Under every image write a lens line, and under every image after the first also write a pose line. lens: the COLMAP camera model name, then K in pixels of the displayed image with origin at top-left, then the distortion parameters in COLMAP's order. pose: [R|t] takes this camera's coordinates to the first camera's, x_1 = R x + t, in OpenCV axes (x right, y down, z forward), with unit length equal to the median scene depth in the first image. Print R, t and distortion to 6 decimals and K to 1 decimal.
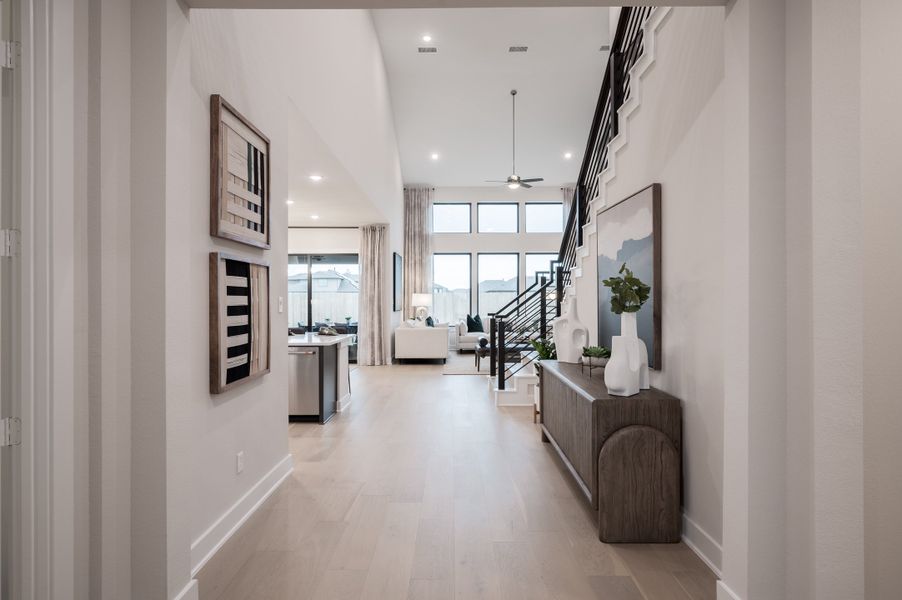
lens RADIAL K [[487.0, 0, 451.0], [0, 487.0, 300.0], [0, 0, 1]] dist [-0.001631, 0.000114]
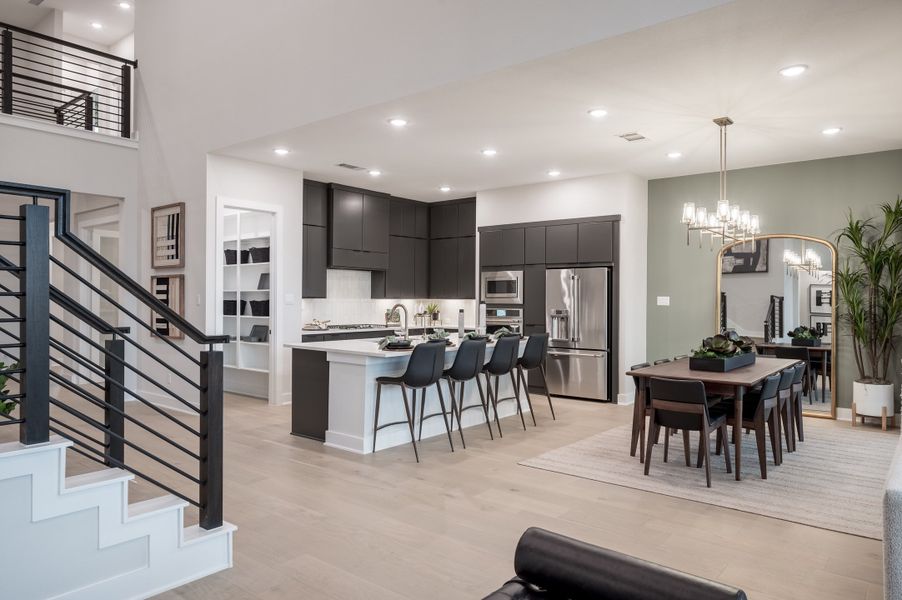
lens RADIAL K [[599.5, 0, 451.0], [0, 599.5, 300.0], [0, 0, 1]] dist [-0.002091, -0.000582]
pose [[-0.630103, -0.001996, -0.776509, 0.295595], [-0.006642, 0.999974, 0.002819, 0.000038], [0.776483, 0.006934, -0.630100, 1.369803]]
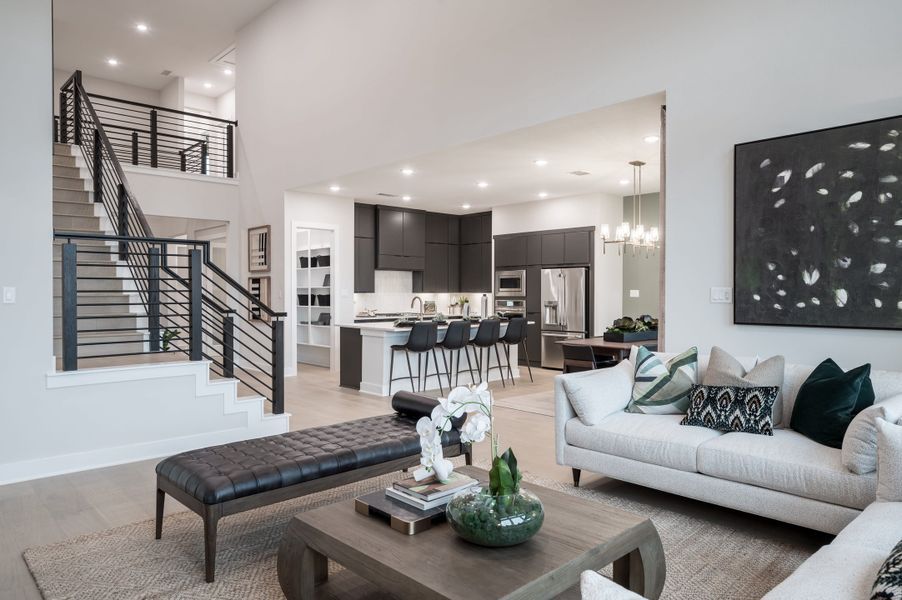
lens RADIAL K [[599.5, 0, 451.0], [0, 599.5, 300.0], [0, 0, 1]] dist [-0.002091, -0.000582]
pose [[-0.732272, 0.007856, -0.680967, 0.439292], [-0.001194, 0.999917, 0.012820, 0.000352], [0.681011, 0.010201, -0.732202, 1.694272]]
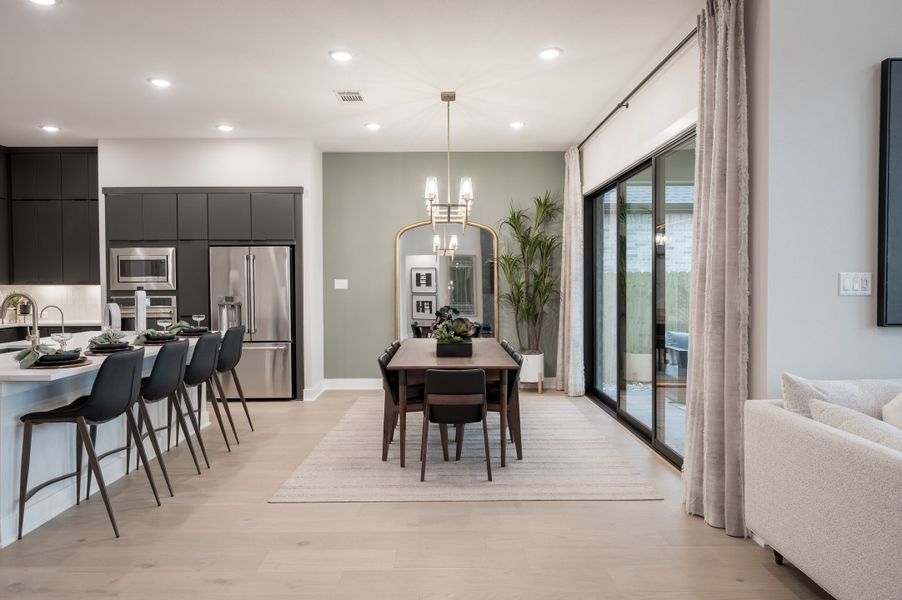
lens RADIAL K [[599.5, 0, 451.0], [0, 599.5, 300.0], [0, 0, 1]] dist [-0.002091, -0.000582]
pose [[0.008187, 0.028492, -0.999560, 0.228660], [0.003768, 0.999586, 0.028524, 0.001057], [0.999959, -0.003999, 0.008077, 1.162314]]
